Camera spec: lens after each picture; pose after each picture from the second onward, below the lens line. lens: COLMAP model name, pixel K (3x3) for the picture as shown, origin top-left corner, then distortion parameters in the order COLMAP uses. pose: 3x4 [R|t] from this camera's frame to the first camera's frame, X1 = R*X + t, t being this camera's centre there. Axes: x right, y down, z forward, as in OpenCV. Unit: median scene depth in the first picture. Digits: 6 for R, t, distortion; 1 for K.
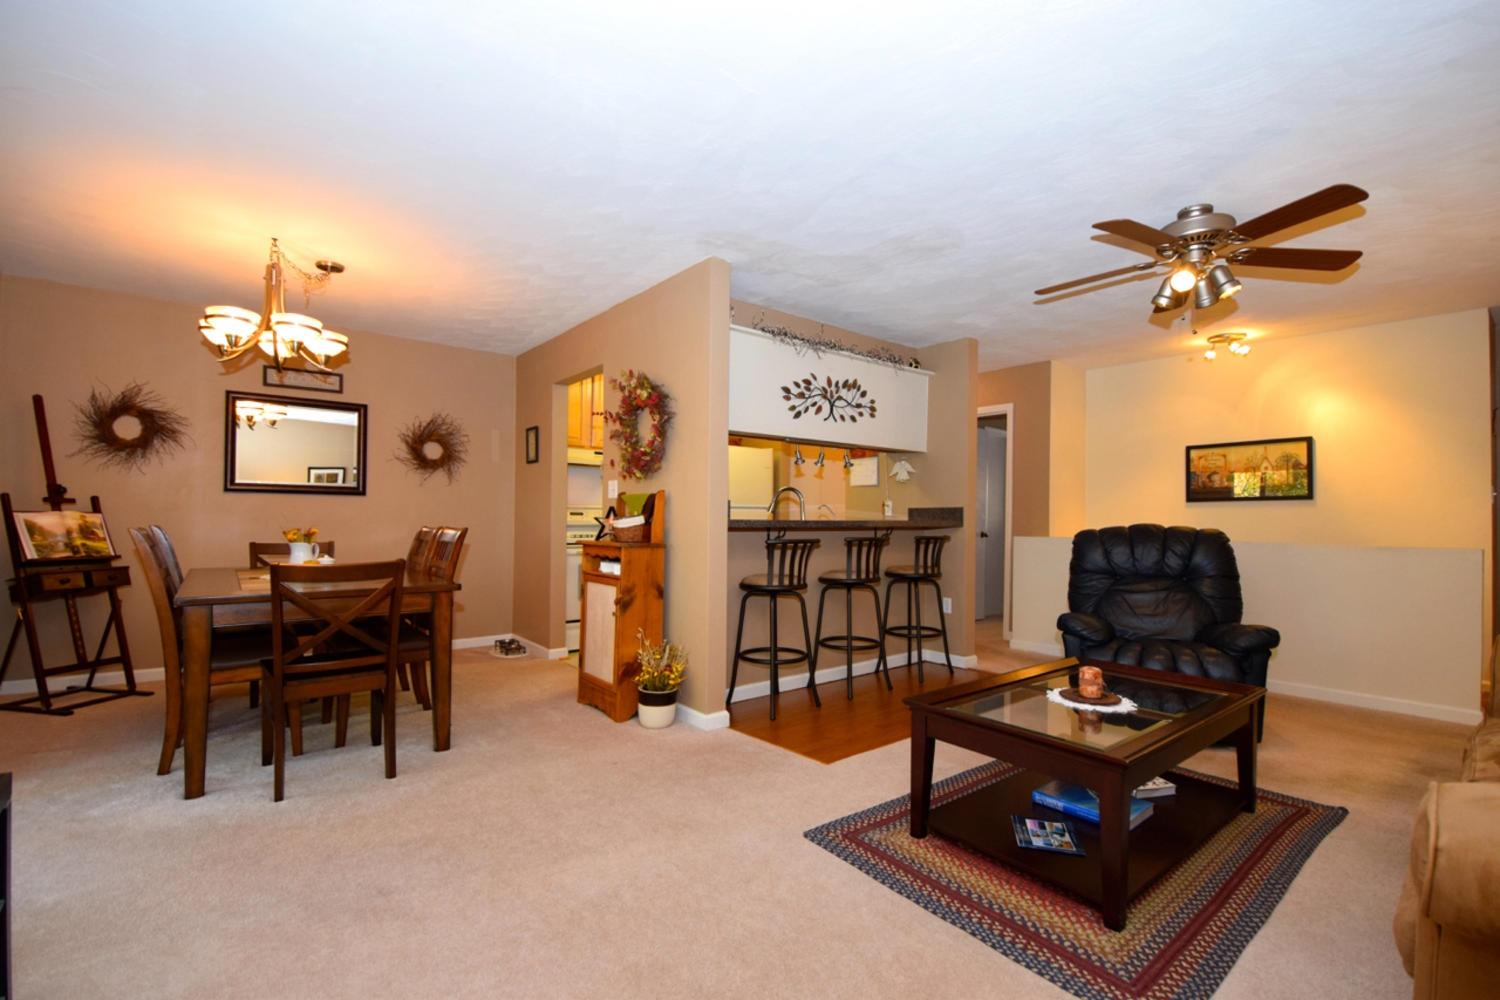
lens RADIAL K [[658.4, 0, 760.9], [0, 658.4, 513.9], [0, 0, 1]] dist [0.011780, -0.019874]
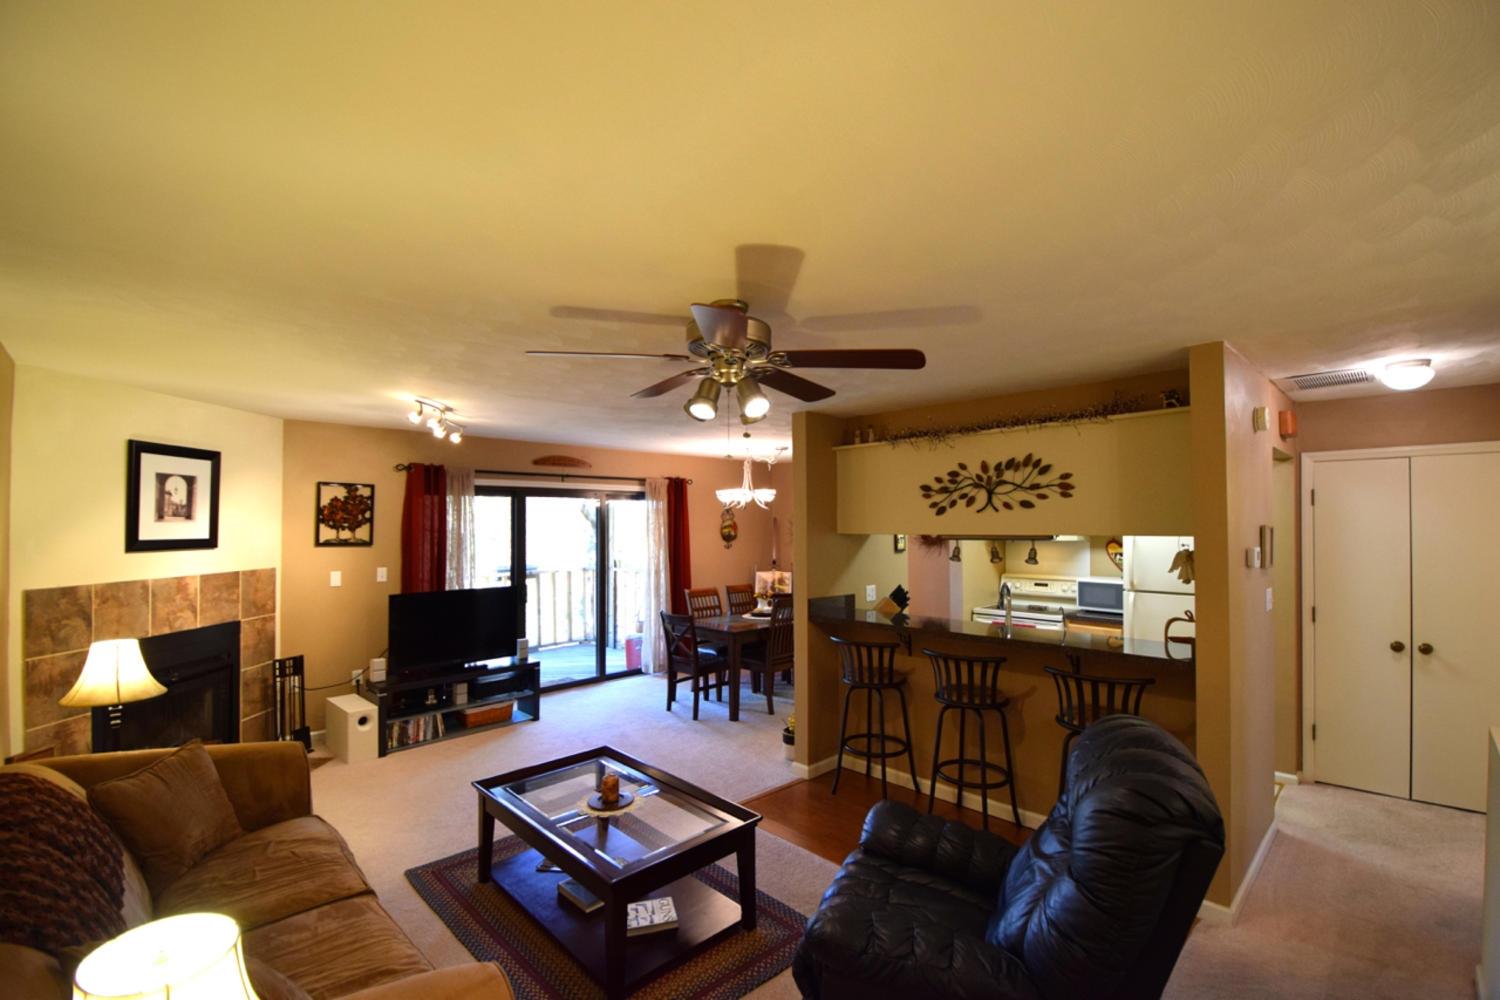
lens RADIAL K [[658.4, 0, 760.9], [0, 658.4, 513.9], [0, 0, 1]] dist [0.011780, -0.019874]
pose [[0.096239, -0.025994, -0.995019, 1.076674], [0.008905, 0.999641, -0.025253, -0.134973], [0.995318, -0.006430, 0.096436, 0.702226]]
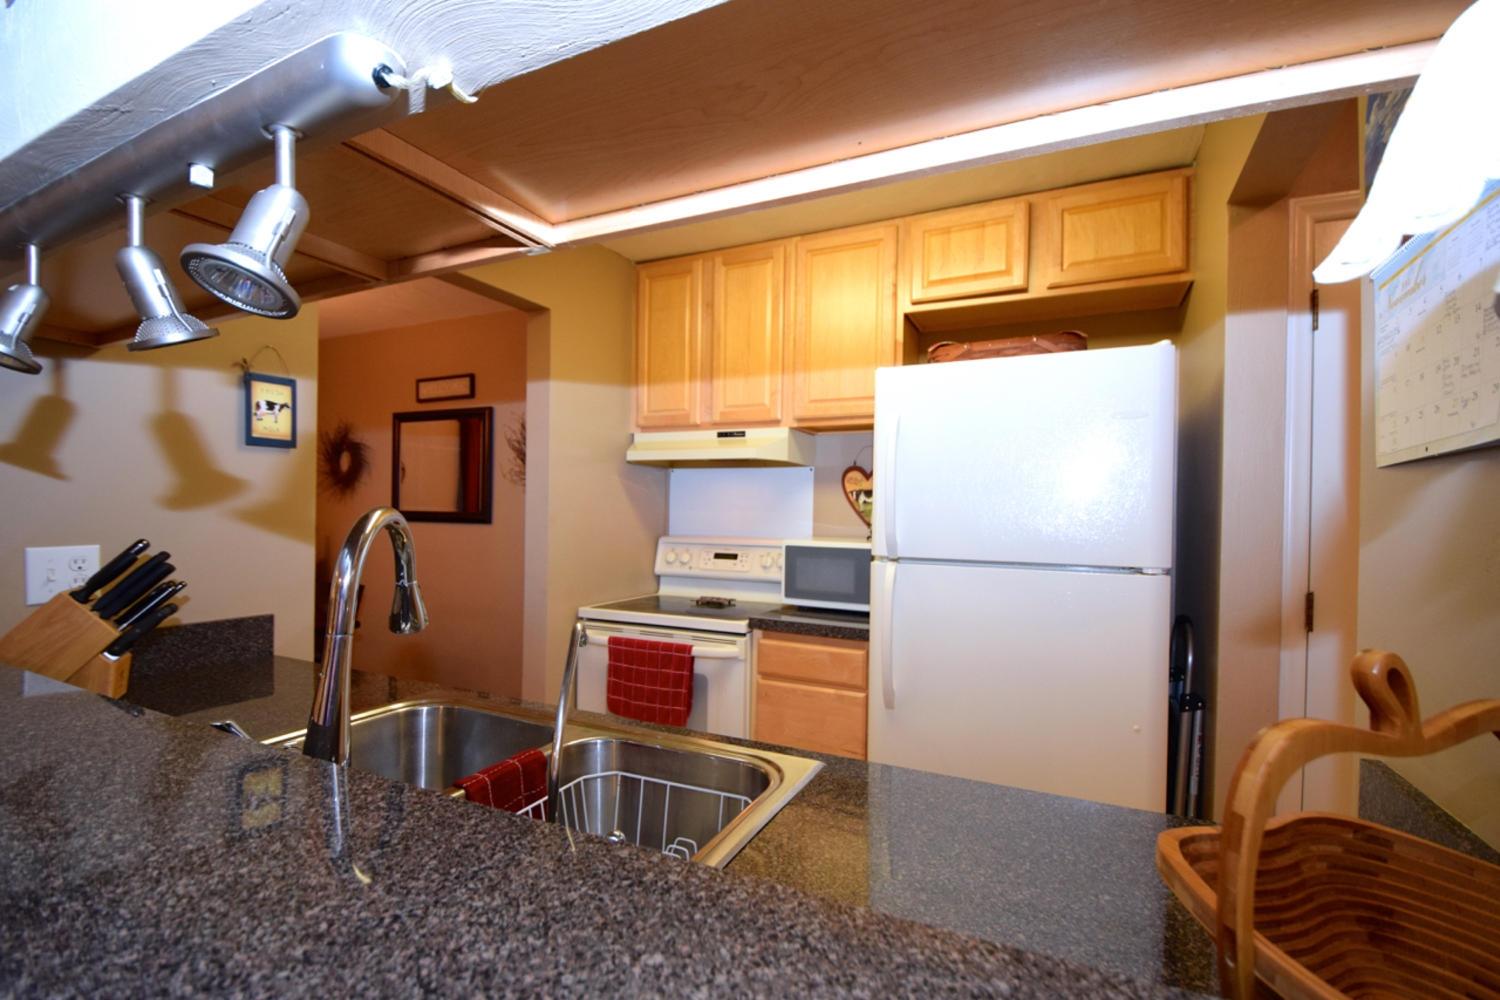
lens RADIAL K [[658.4, 0, 760.9], [0, 658.4, 513.9], [0, 0, 1]] dist [0.011780, -0.019874]
pose [[0.420730, -0.002397, -0.907183, 0.310780], [-0.007766, 0.999950, -0.006244, -0.046279], [0.907153, 0.009672, 0.420690, 1.220440]]
